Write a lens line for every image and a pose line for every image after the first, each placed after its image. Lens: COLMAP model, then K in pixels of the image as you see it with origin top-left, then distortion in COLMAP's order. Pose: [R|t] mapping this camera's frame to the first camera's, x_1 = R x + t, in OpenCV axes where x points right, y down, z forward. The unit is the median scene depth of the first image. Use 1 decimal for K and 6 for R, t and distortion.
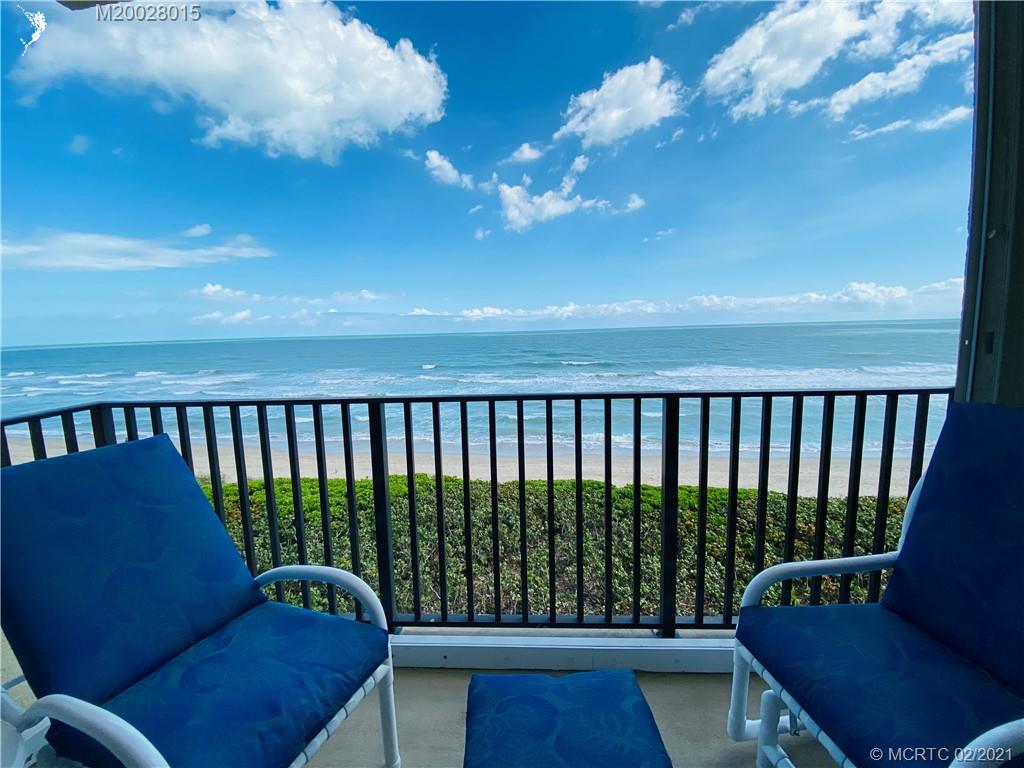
lens RADIAL K [[414.3, 0, 512.6], [0, 414.3, 381.9], [0, 0, 1]] dist [0.032933, -0.026556]
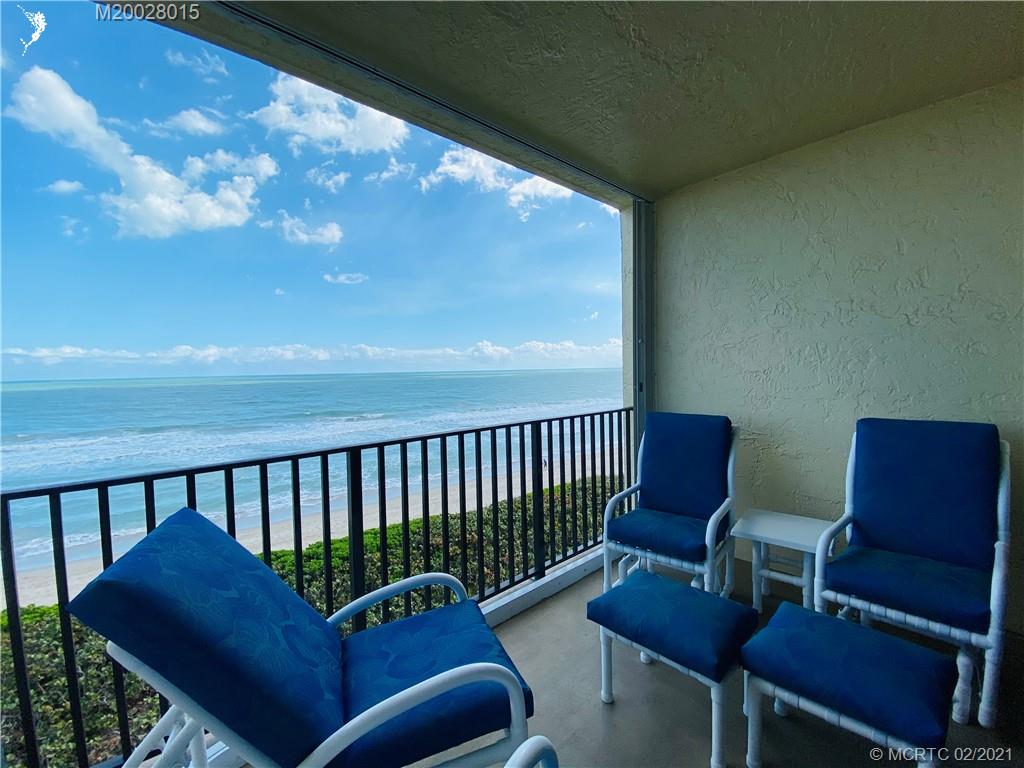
lens RADIAL K [[432.3, 0, 508.0], [0, 432.3, 393.8], [0, 0, 1]] dist [-0.000472, -0.002533]
pose [[0.703176, -0.031980, 0.710296, -0.108543], [0.092136, 0.994663, -0.046430, -0.001090], [-0.705021, 0.098092, 0.702370, -0.014136]]
